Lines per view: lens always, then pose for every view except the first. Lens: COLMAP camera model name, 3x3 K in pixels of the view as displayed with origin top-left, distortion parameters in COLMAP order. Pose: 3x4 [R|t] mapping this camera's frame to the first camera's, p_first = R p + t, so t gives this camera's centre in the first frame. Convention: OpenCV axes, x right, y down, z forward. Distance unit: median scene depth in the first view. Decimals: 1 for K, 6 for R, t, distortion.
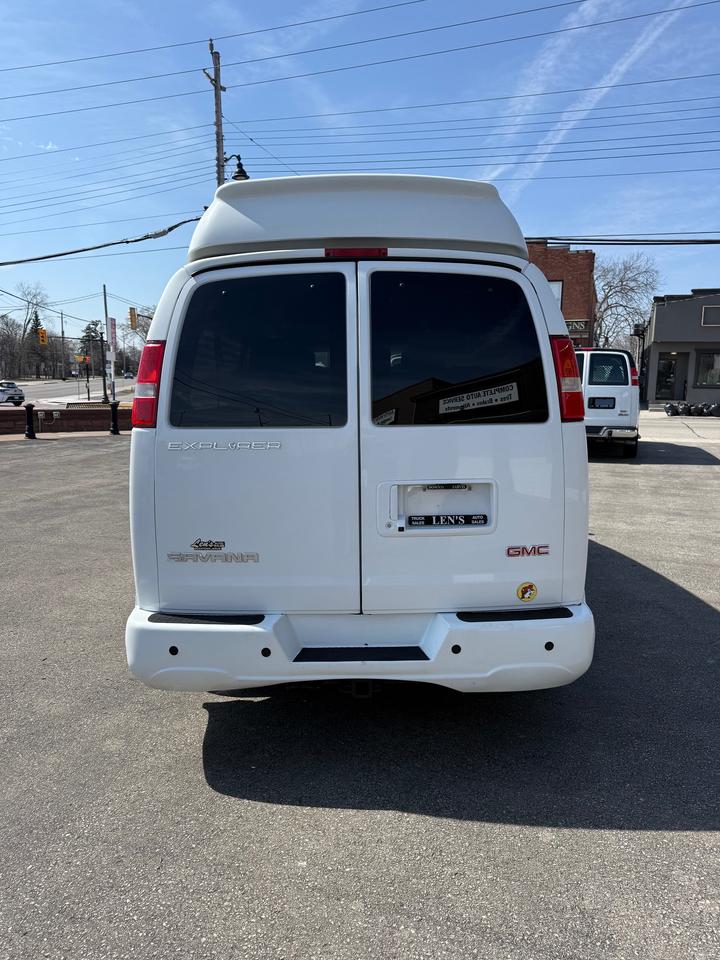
lens RADIAL K [[672.7, 0, 359.5], [0, 672.7, 480.8], [0, 0, 1]] dist [0.005456, 0.000477]
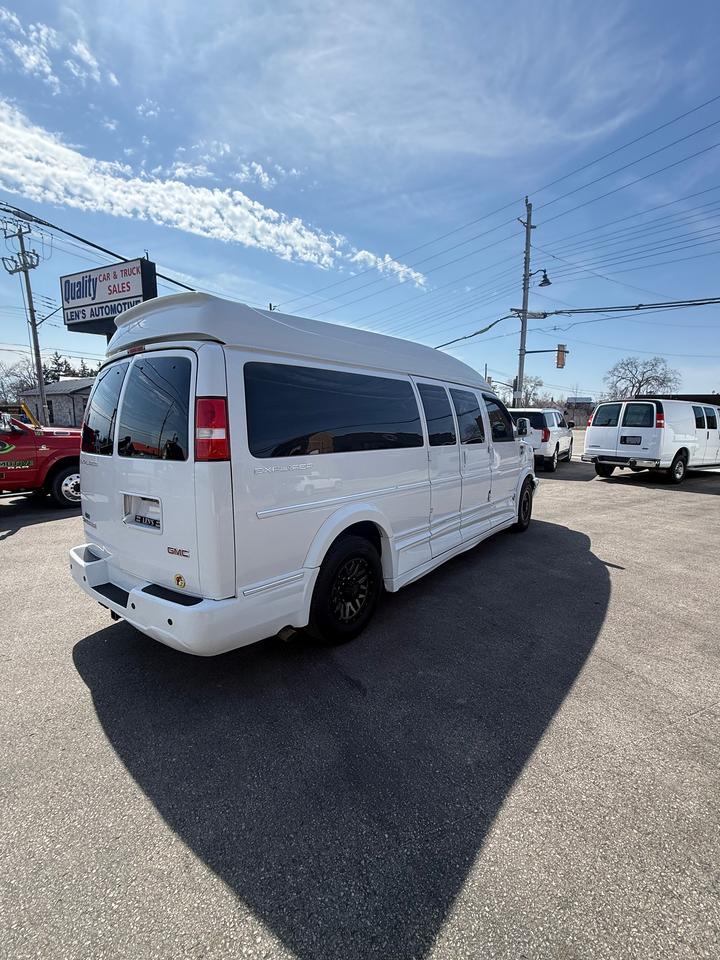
lens RADIAL K [[416.6, 0, 359.6], [0, 416.6, 484.4], [0, 0, 1]] dist [-0.002809, -0.000409]
pose [[0.789896, 0.095568, -0.605748, 0.498143], [-0.094542, 0.994951, 0.033690, -0.047201], [0.605909, 0.030657, 0.794943, 0.252068]]
